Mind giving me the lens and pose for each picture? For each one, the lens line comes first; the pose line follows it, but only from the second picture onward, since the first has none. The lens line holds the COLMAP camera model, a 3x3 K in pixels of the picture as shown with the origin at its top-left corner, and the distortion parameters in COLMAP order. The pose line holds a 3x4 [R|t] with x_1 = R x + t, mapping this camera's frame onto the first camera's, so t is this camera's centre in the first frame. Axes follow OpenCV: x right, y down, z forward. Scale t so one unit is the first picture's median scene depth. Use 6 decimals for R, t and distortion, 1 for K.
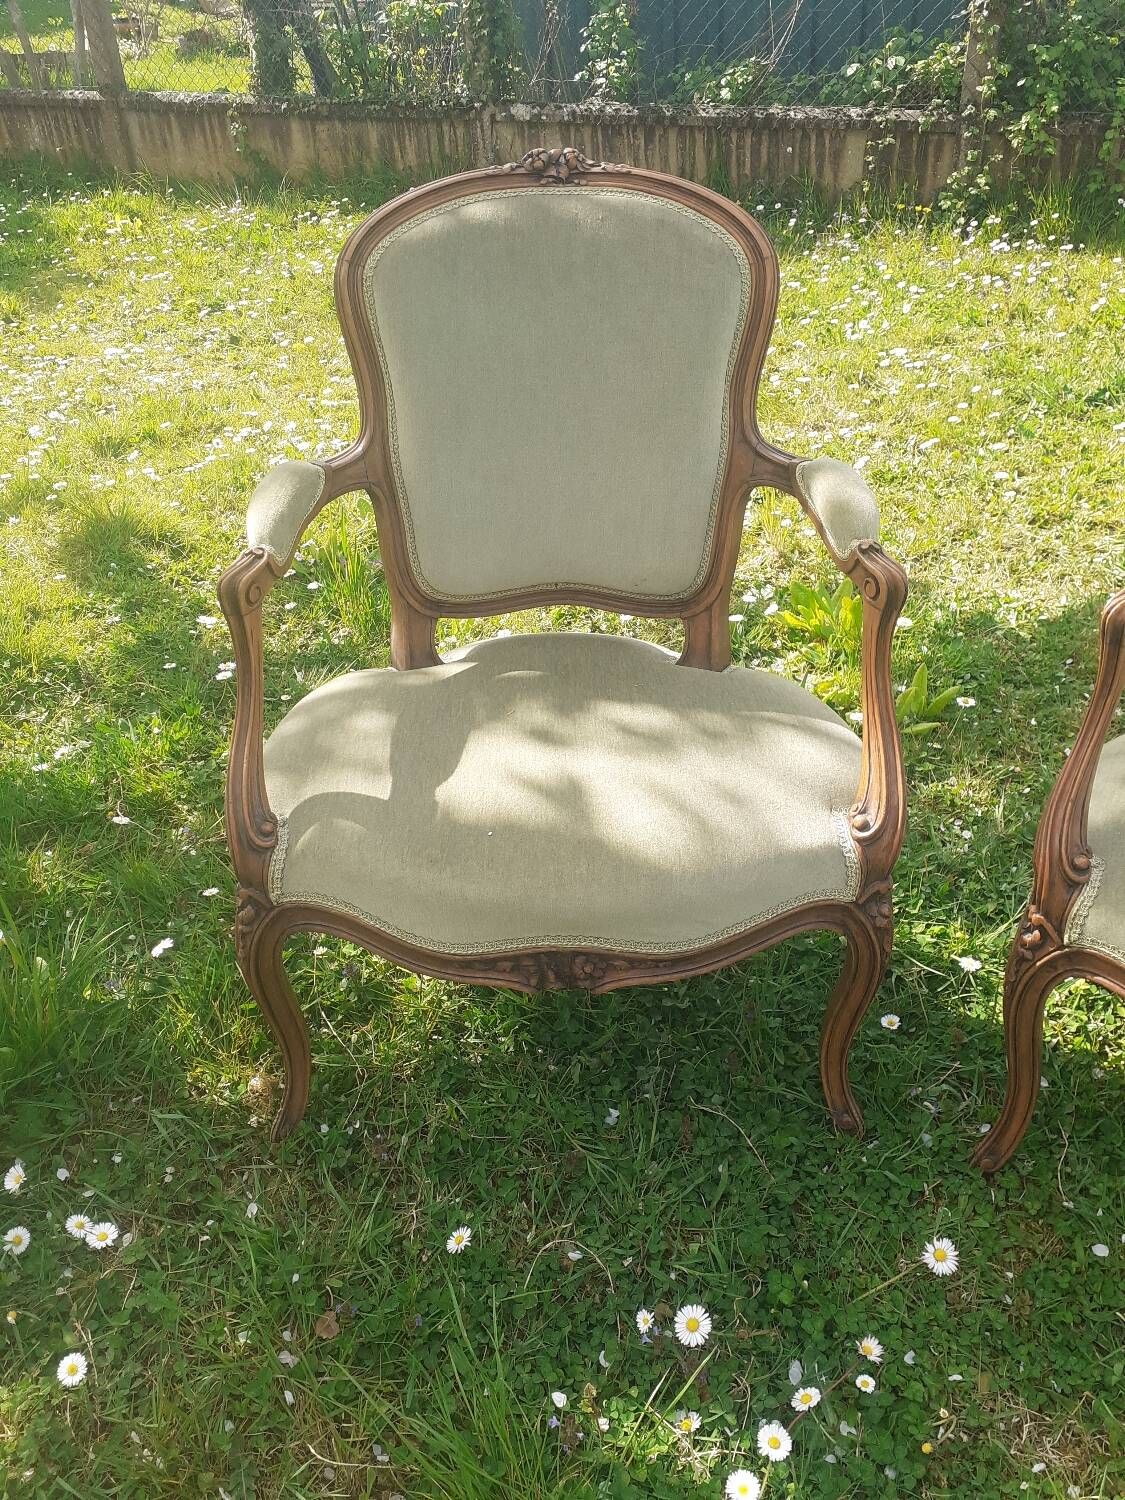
lens RADIAL K [[1226.2, 0, 542.6], [0, 1226.2, 737.5], [0, 0, 1]] dist [0.053944, -0.068935]
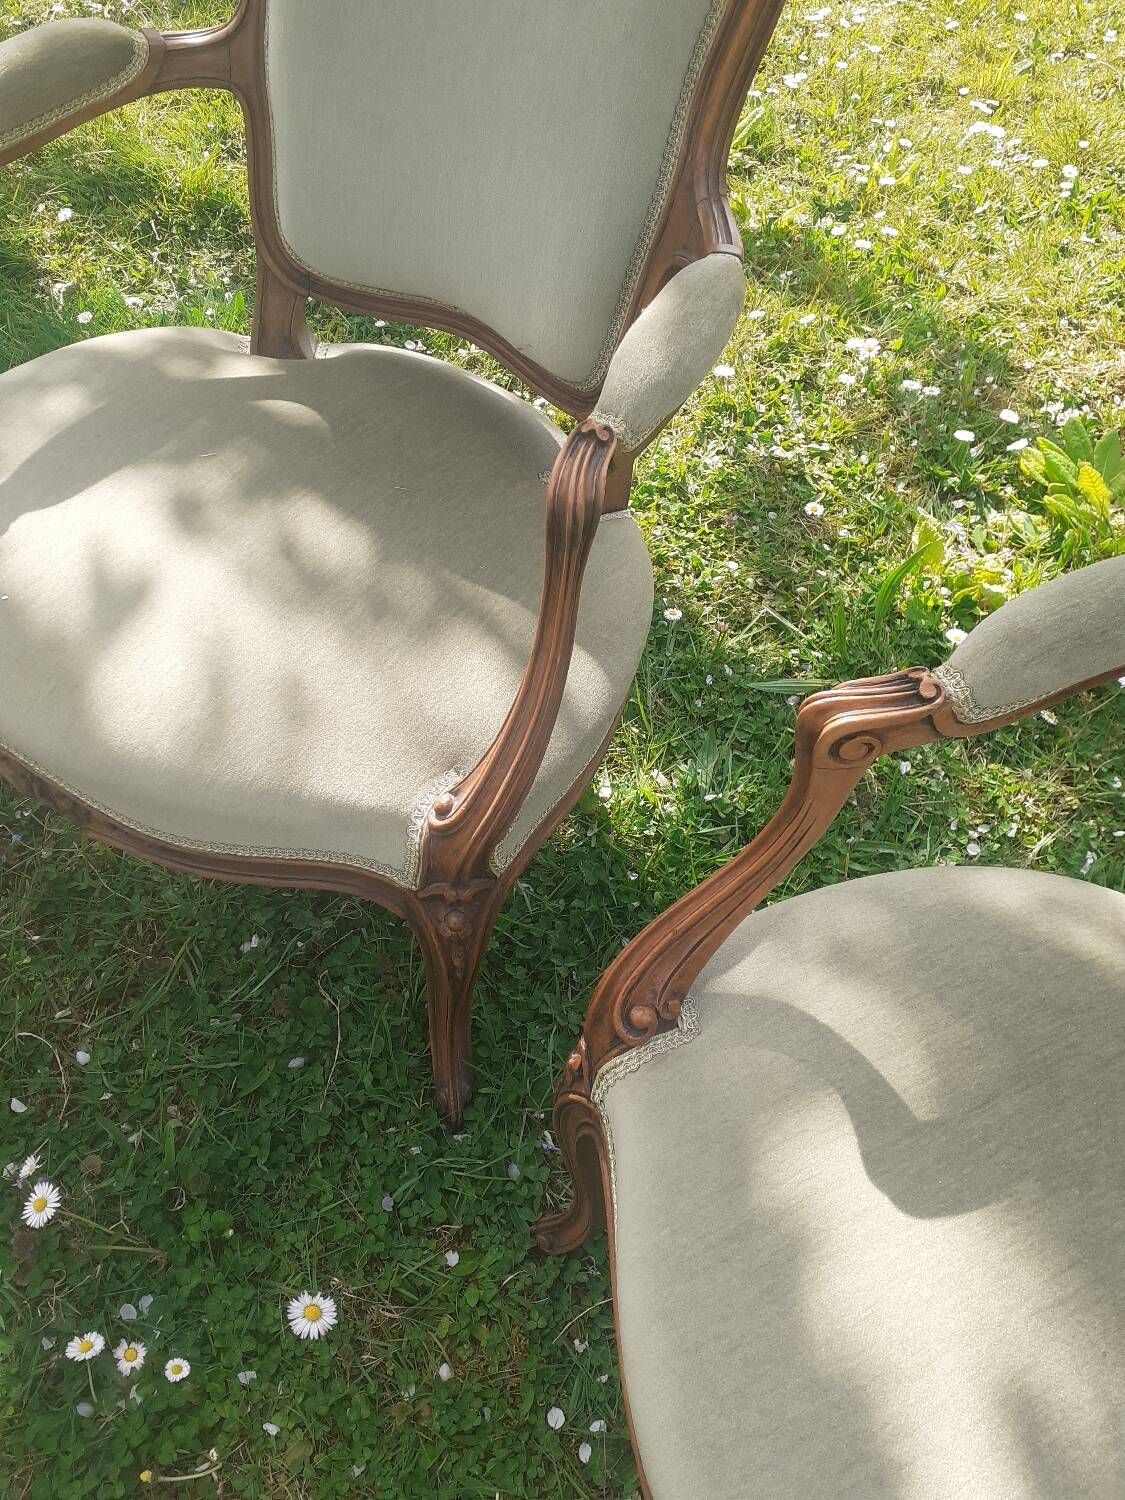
lens RADIAL K [[1226.2, 0, 549.2], [0, 1226.2, 738.2], [0, 0, 1]] dist [0.053944, -0.068935]
pose [[0.838202, 0.456248, -0.298755, 0.303780], [-0.343124, 0.866997, 0.361361, -0.145830], [0.423890, -0.200383, 0.883269, 0.256077]]
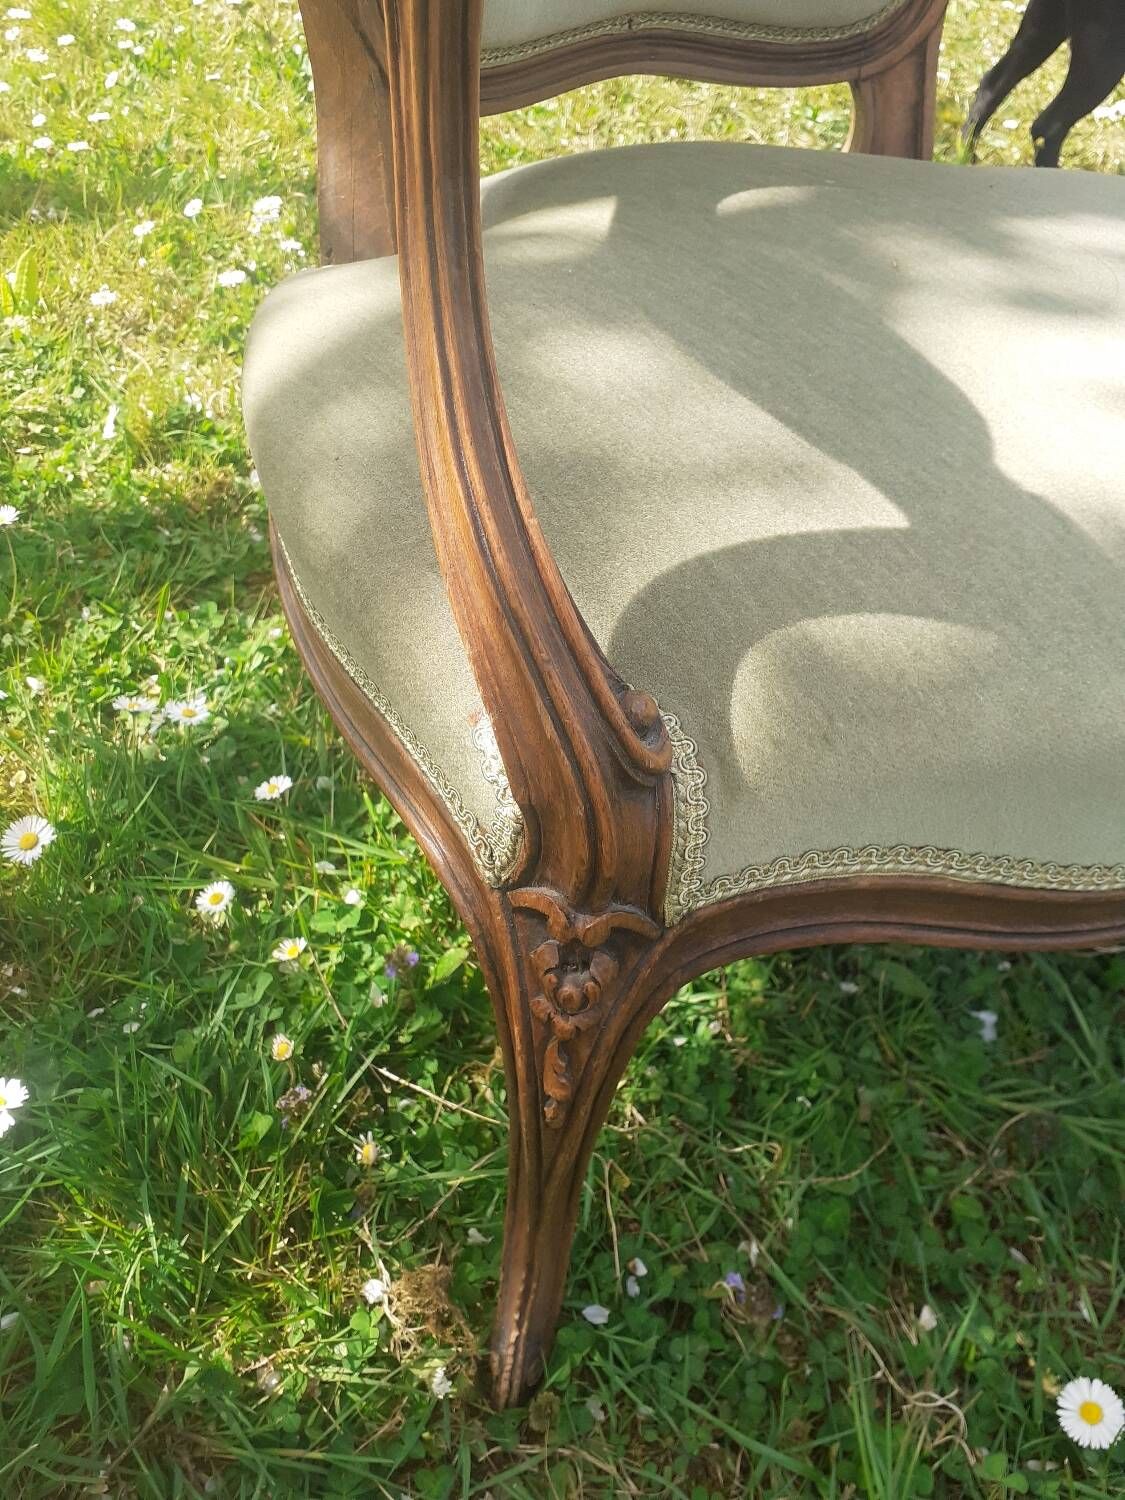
lens RADIAL K [[1226.2, 0, 546.6], [0, 1226.2, 754.0], [0, 0, 1]] dist [0.053944, -0.068935]
pose [[0.832694, -0.301961, 0.464156, -0.236032], [0.198134, 0.945210, 0.259463, 0.001394], [-0.517073, -0.124088, 0.846899, 0.463047]]
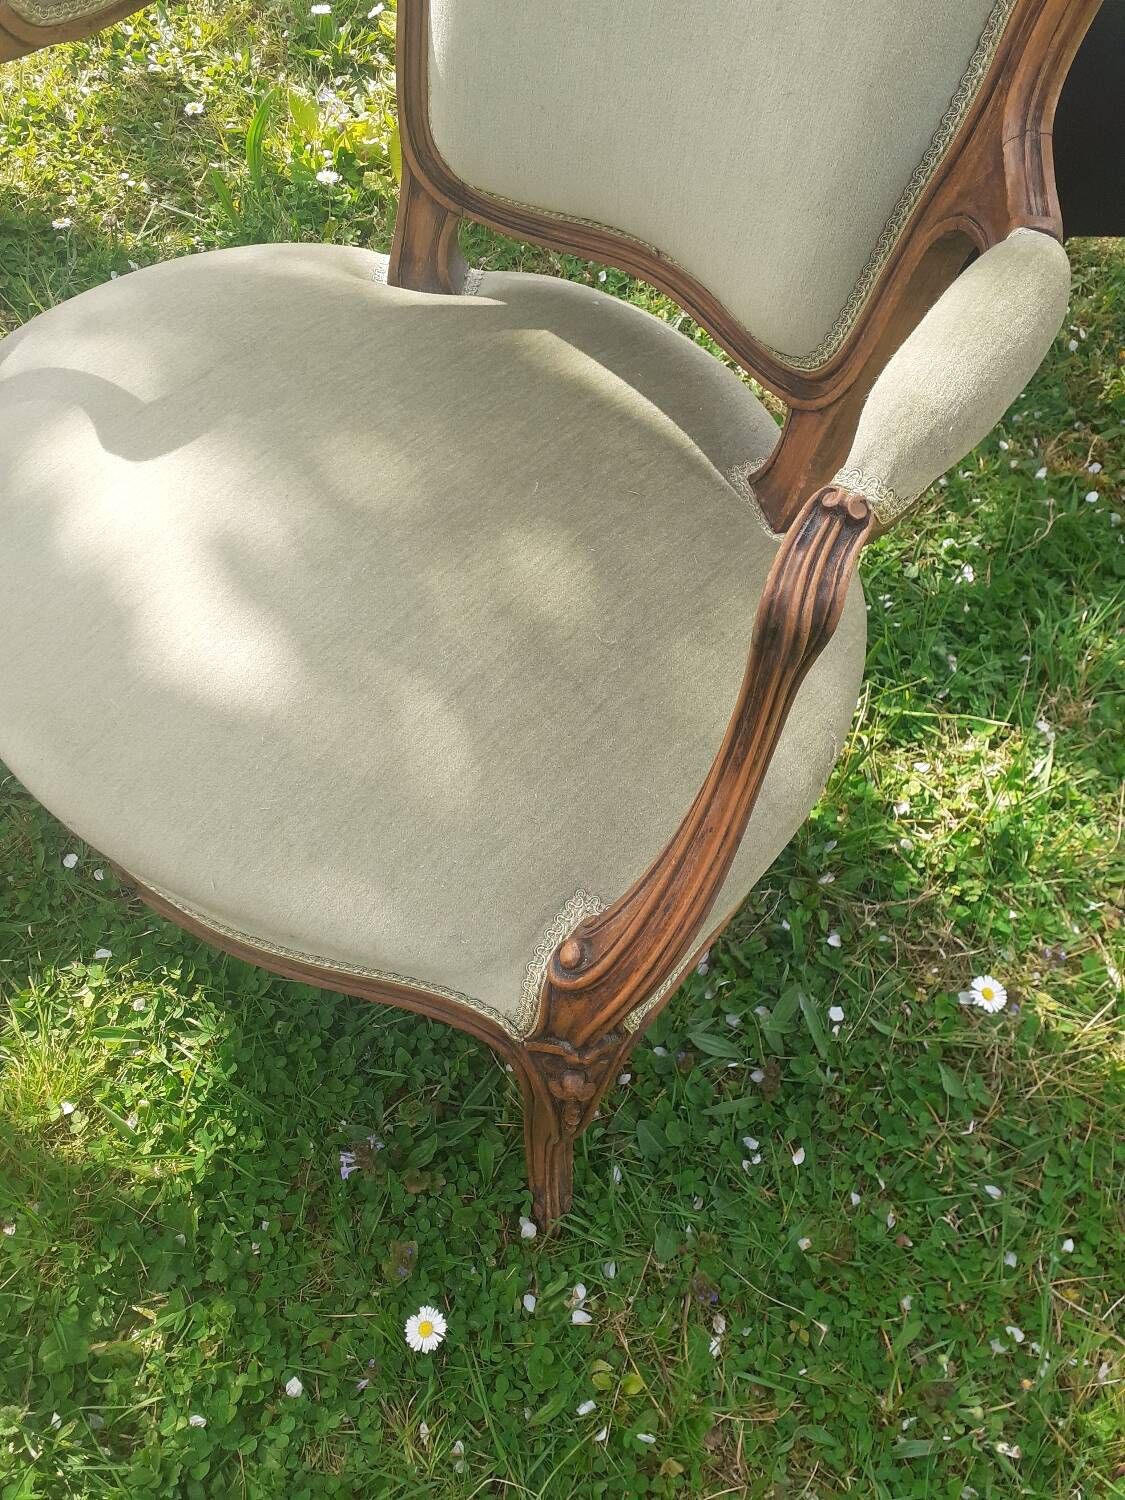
lens RADIAL K [[1189.7, 0, 549.1], [0, 1189.7, 753.5], [0, 0, 1]] dist [0.036739, -0.054047]
pose [[0.978605, 0.202985, -0.033602, 0.504692], [-0.165348, 0.873082, 0.458680, -0.066577], [0.122442, -0.443311, 0.887966, 0.195400]]
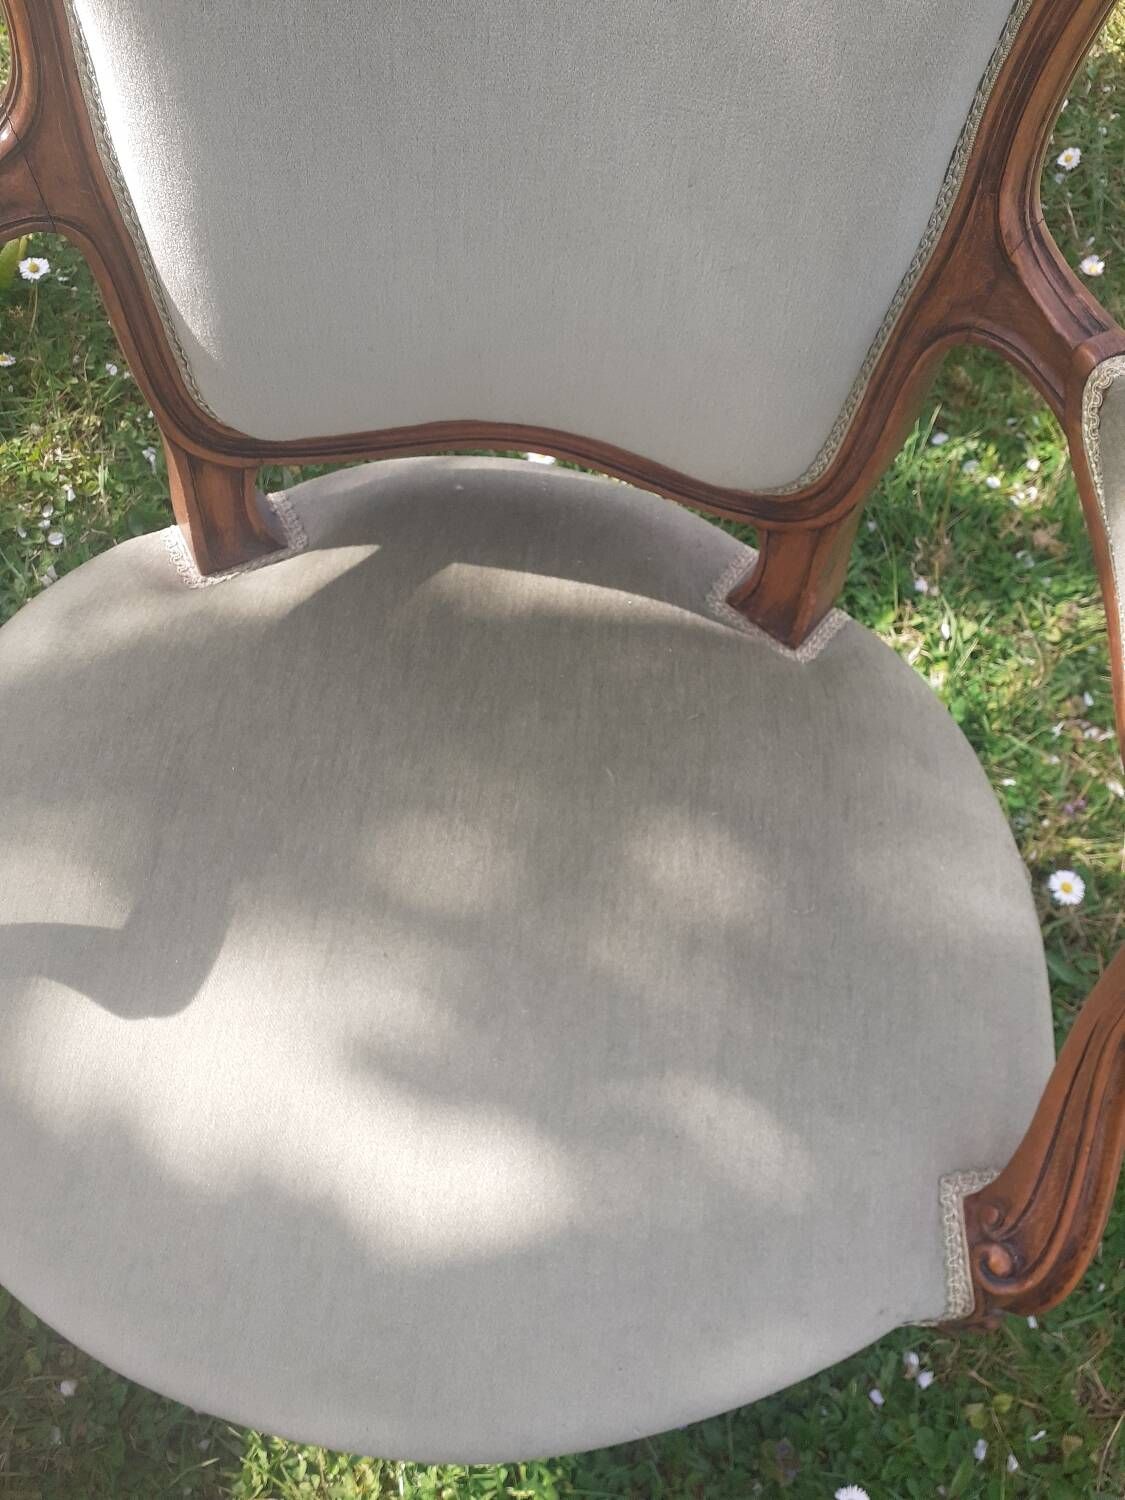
lens RADIAL K [[1189.7, 0, 553.8], [0, 1189.7, 753.8], [0, 0, 1]] dist [0.036739, -0.054047]
pose [[0.917727, -0.328060, 0.223952, 0.384344], [0.135877, 0.789073, 0.599083, -0.169094], [-0.373250, -0.519365, 0.768730, 0.328226]]
